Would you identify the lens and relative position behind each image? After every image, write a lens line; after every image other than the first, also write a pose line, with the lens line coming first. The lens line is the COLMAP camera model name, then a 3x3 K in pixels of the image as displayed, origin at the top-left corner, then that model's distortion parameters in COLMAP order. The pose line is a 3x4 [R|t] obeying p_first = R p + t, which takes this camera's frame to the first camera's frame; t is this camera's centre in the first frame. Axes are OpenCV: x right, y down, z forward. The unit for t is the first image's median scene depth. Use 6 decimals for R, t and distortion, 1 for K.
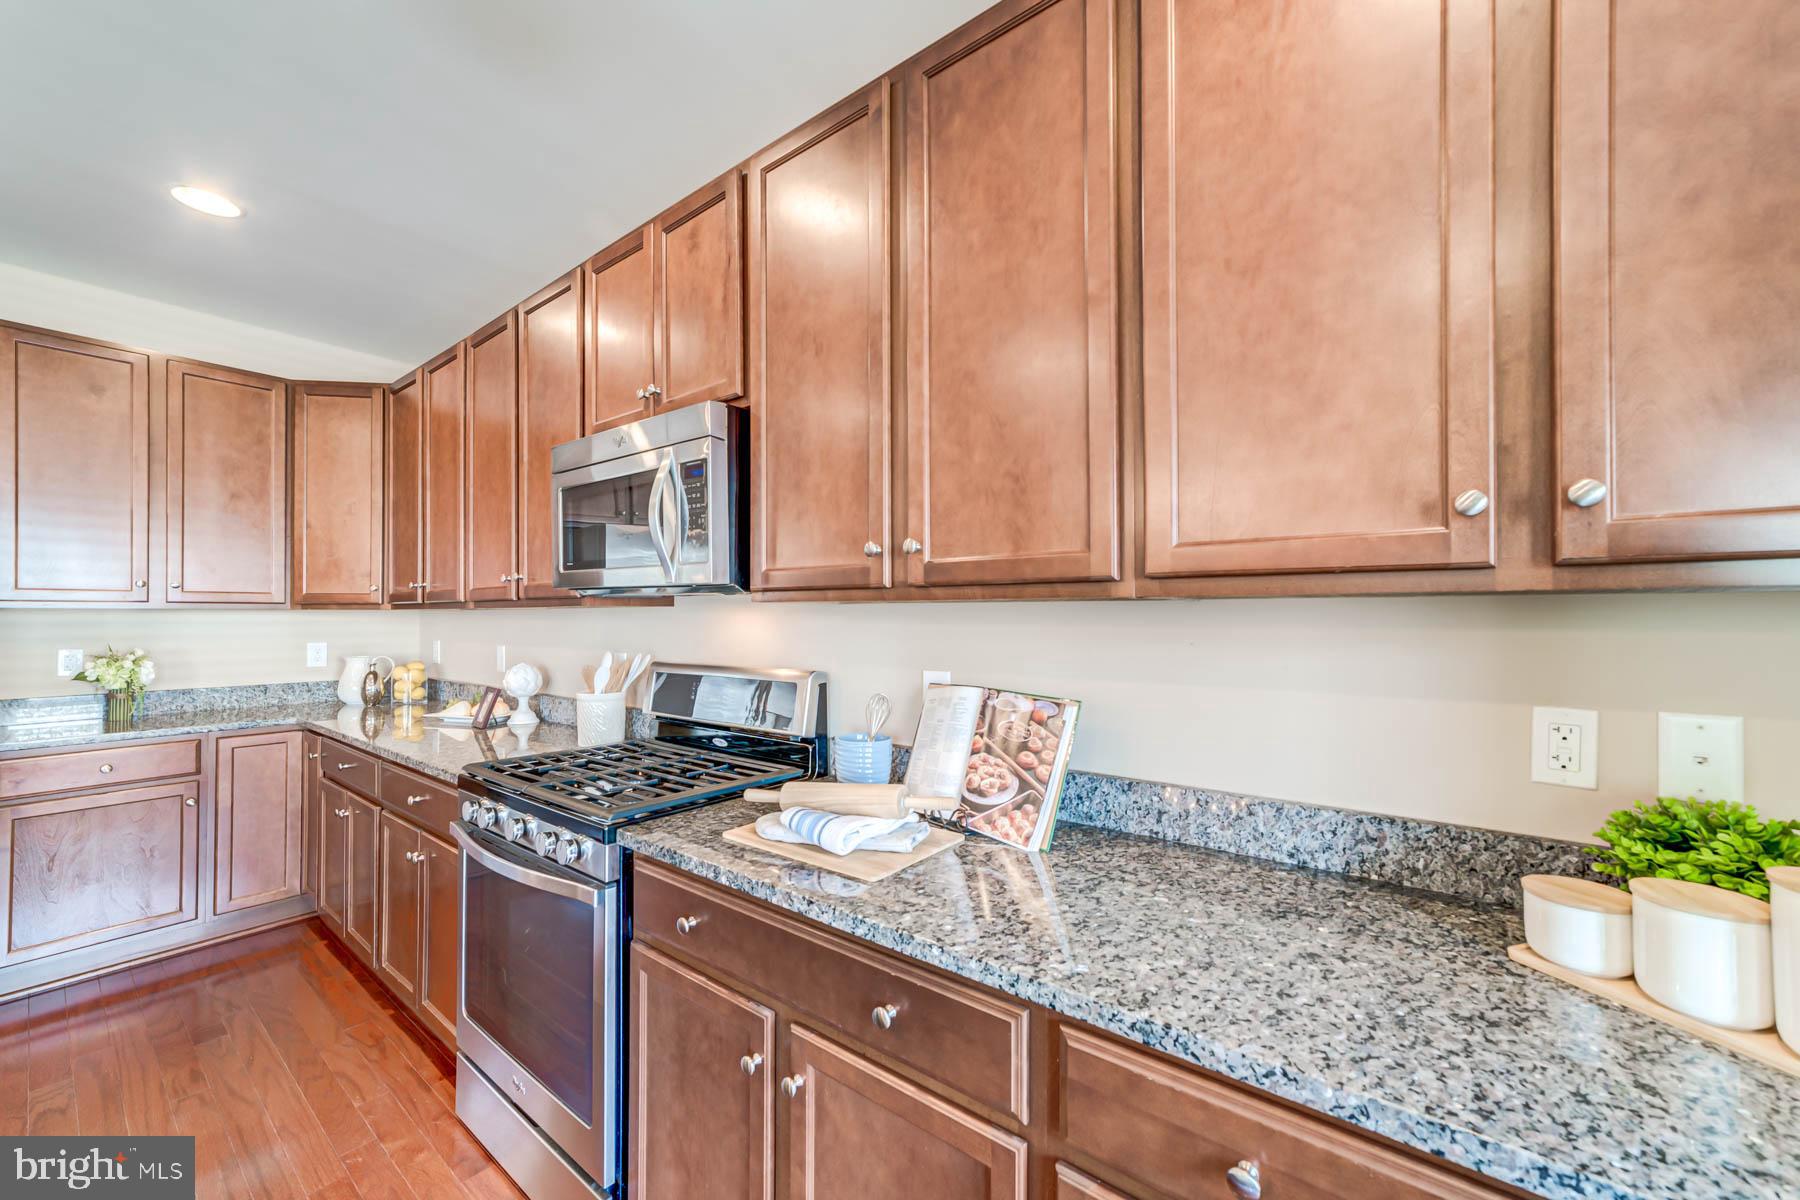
lens RADIAL K [[698.0, 0, 904.9], [0, 698.0, 608.8], [0, 0, 1]] dist [-0.004819, 0.002897]
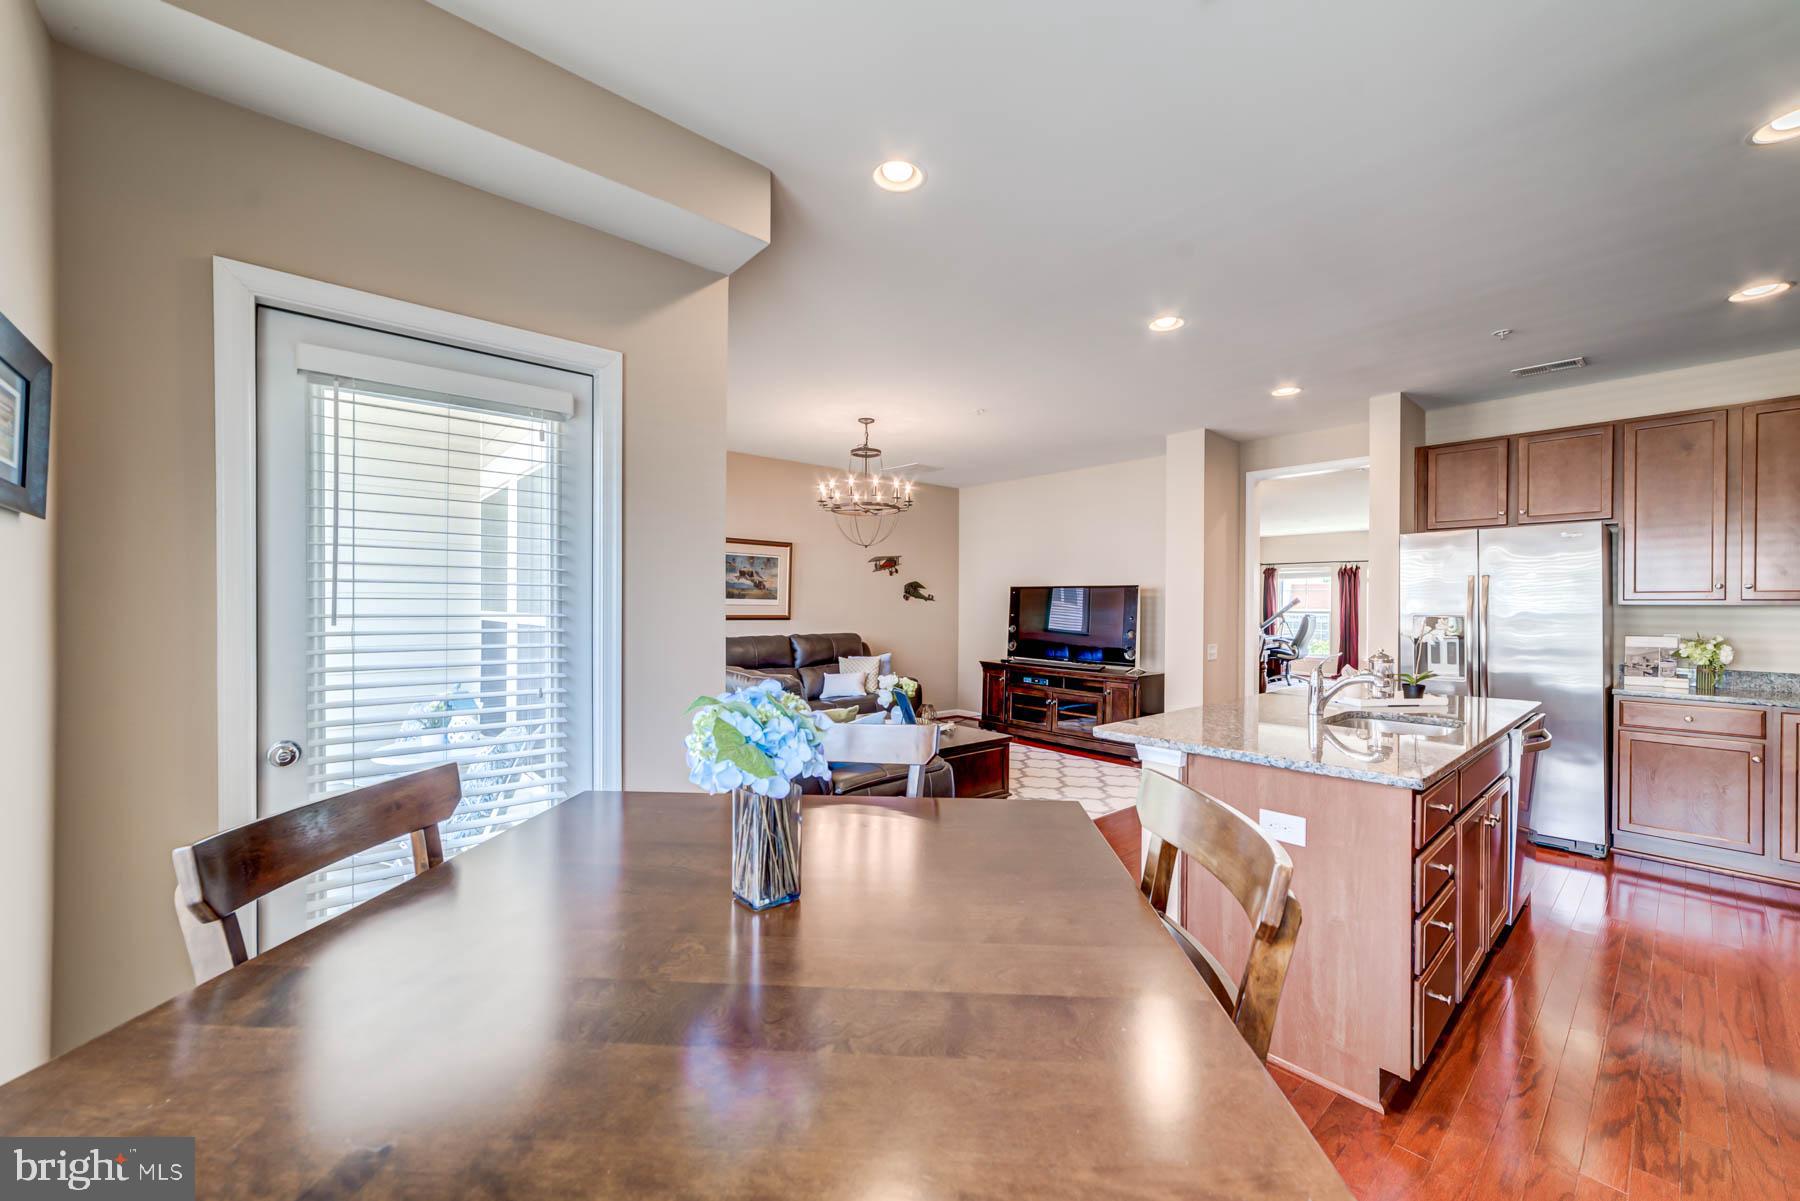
lens RADIAL K [[698.0, 0, 892.7], [0, 698.0, 607.4], [0, 0, 1]] dist [-0.004819, 0.002897]
pose [[-0.189690, 0.001664, -0.981843, 0.489481], [0.003372, 0.999994, 0.001043, -0.003162], [0.981838, -0.003113, -0.189695, -0.280905]]
